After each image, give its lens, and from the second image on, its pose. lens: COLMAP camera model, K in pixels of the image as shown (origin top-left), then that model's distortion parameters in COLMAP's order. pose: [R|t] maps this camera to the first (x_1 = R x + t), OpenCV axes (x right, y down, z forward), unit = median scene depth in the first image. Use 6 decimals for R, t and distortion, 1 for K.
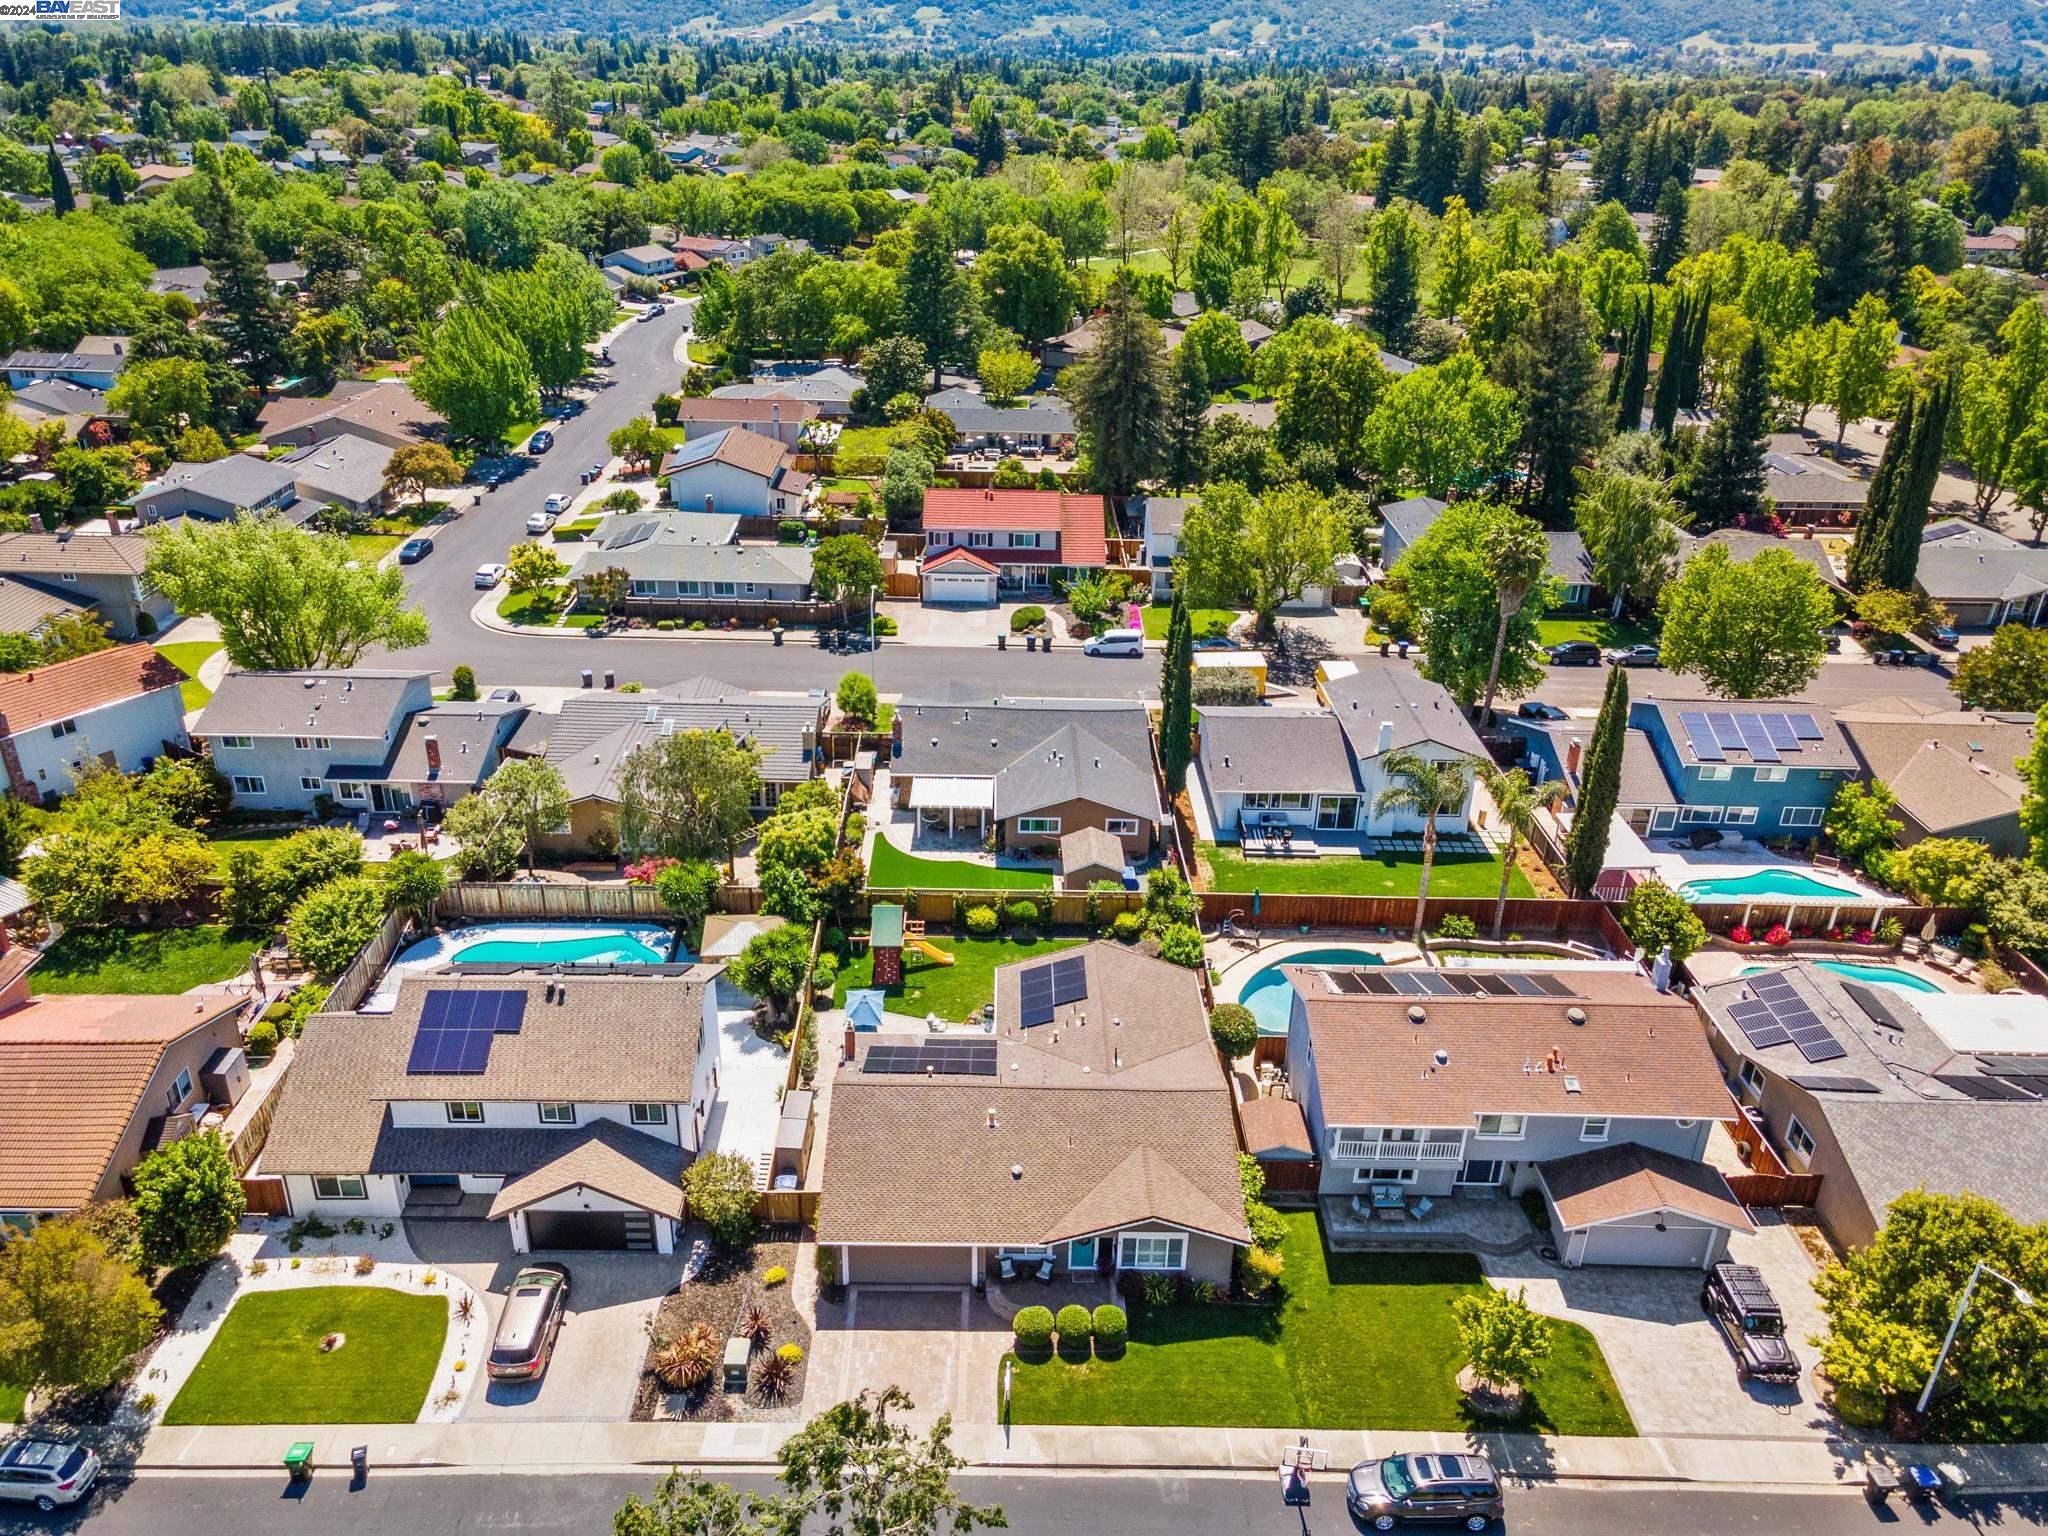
lens RADIAL K [[1494.3, 0, 1006.1], [0, 1494.3, 775.7], [0, 0, 1]] dist [0.045944, -0.002267]
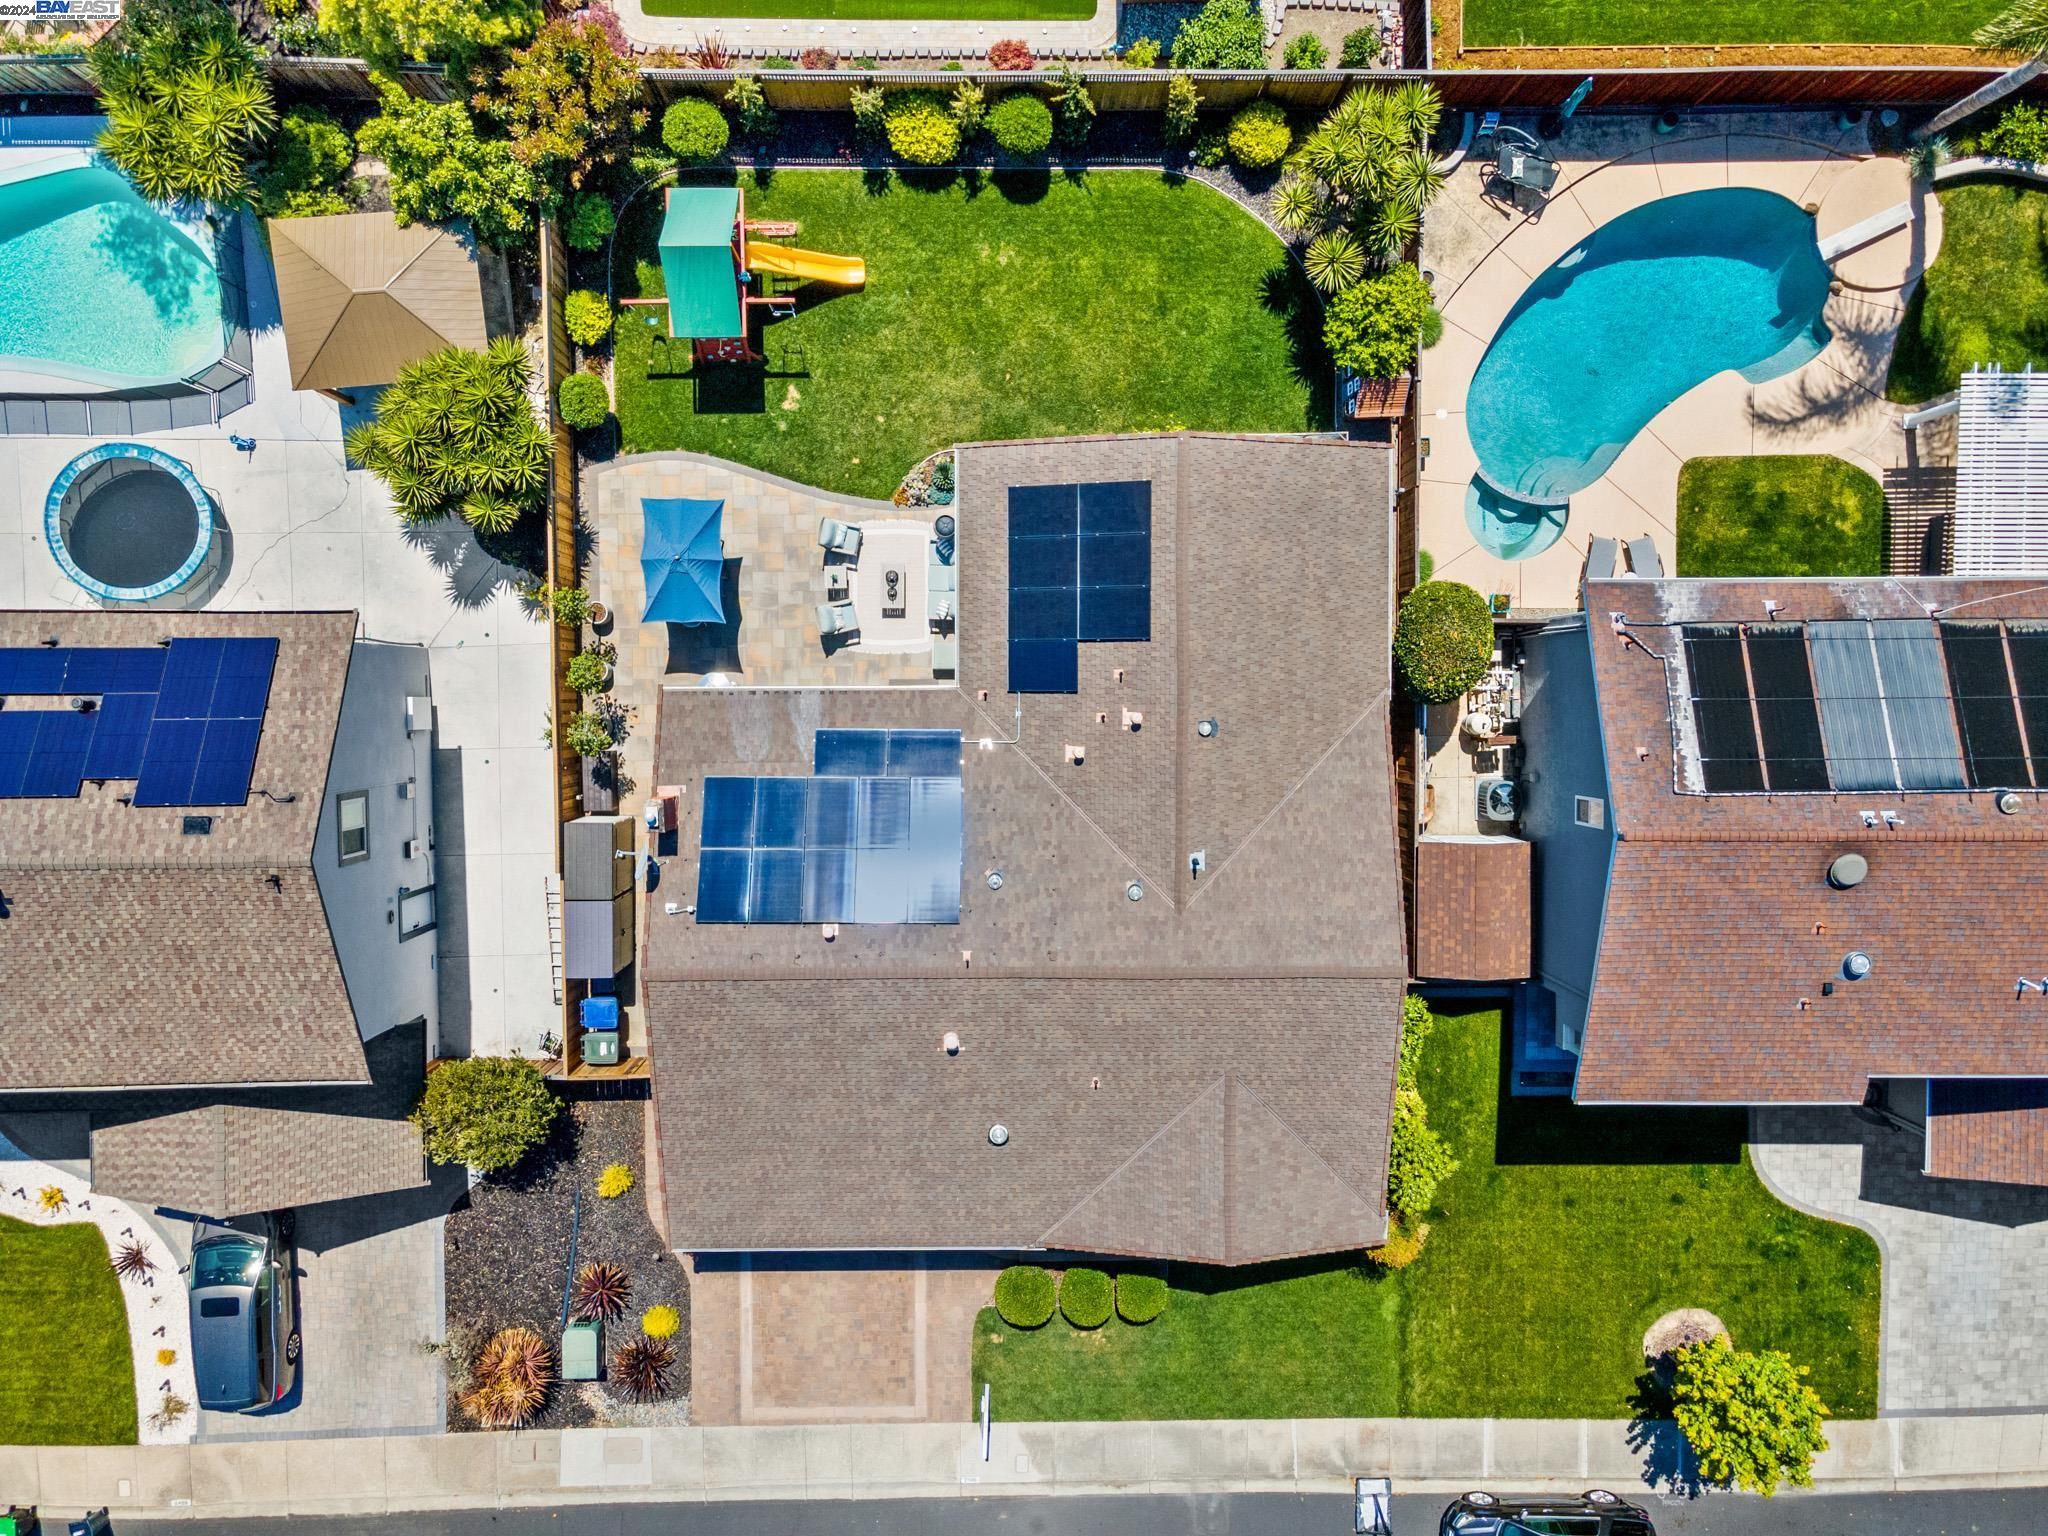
lens RADIAL K [[1494.3, 0, 1006.1], [0, 1494.3, 775.7], [0, 0, 1]] dist [0.045944, -0.002267]
pose [[0.999998, -0.001871, 0.000370, 0.007078], [0.000418, 0.404388, 0.914588, -0.225060], [-0.001861, -0.914586, 0.404388, 0.654529]]
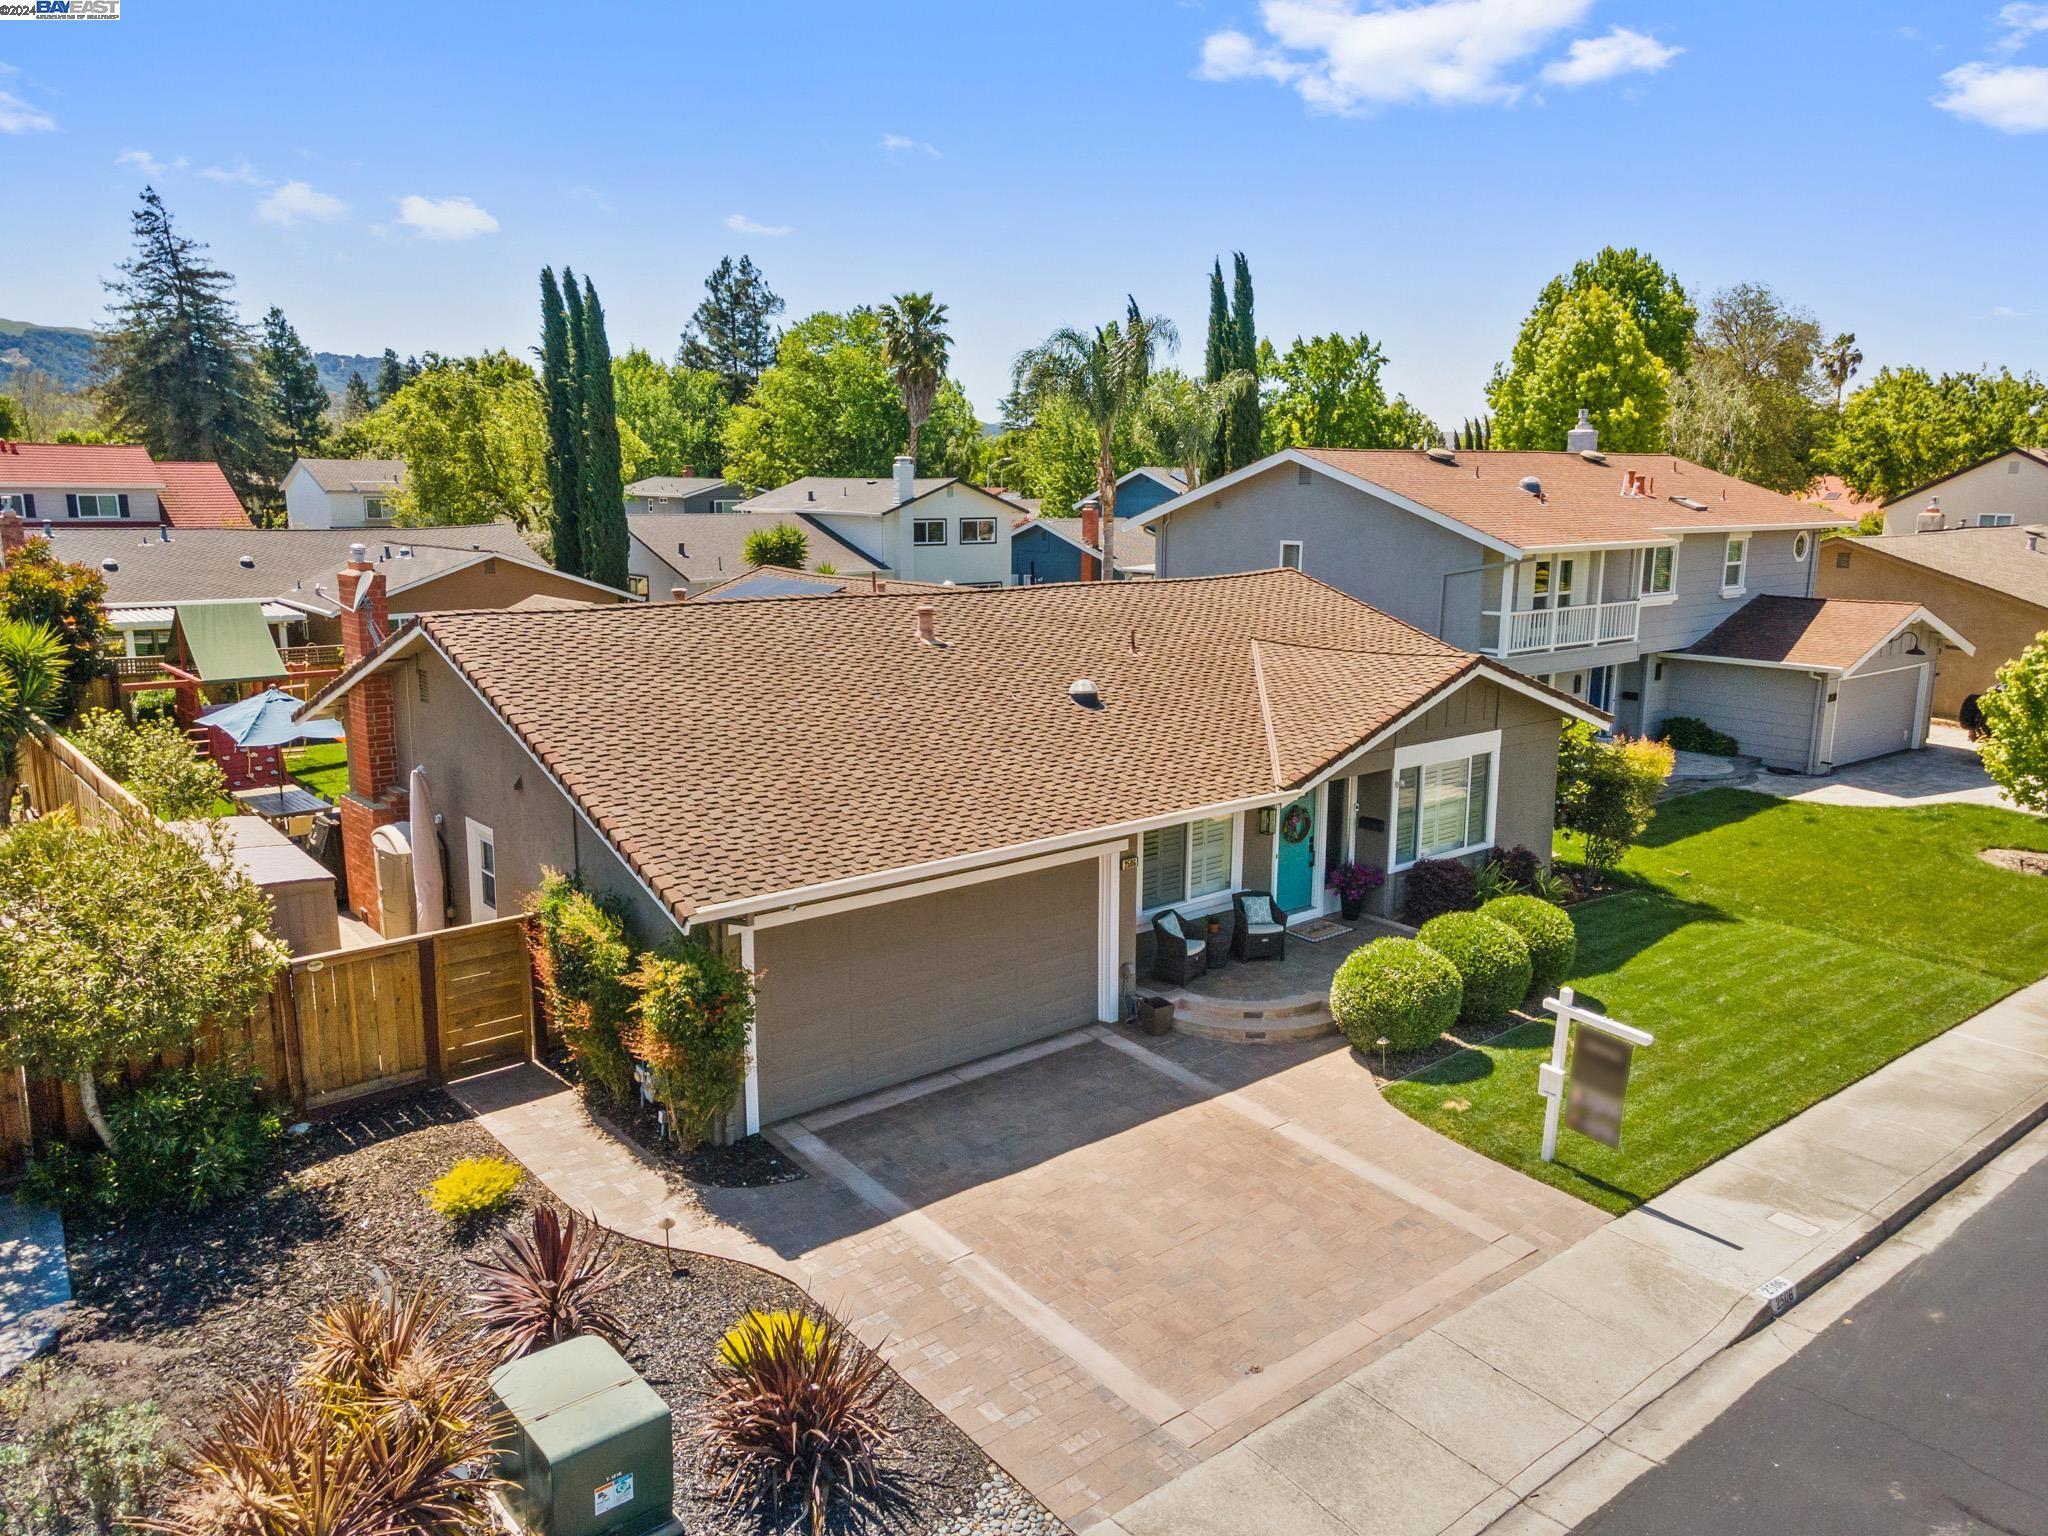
lens RADIAL K [[1494.3, 0, 1006.1], [0, 1494.3, 775.7], [0, 0, 1]] dist [0.045944, -0.002267]
pose [[0.771788, -0.138825, 0.620541, -0.164311], [0.291835, 0.944363, -0.151695, 0.240585], [-0.564957, 0.298172, 0.769362, 0.547156]]
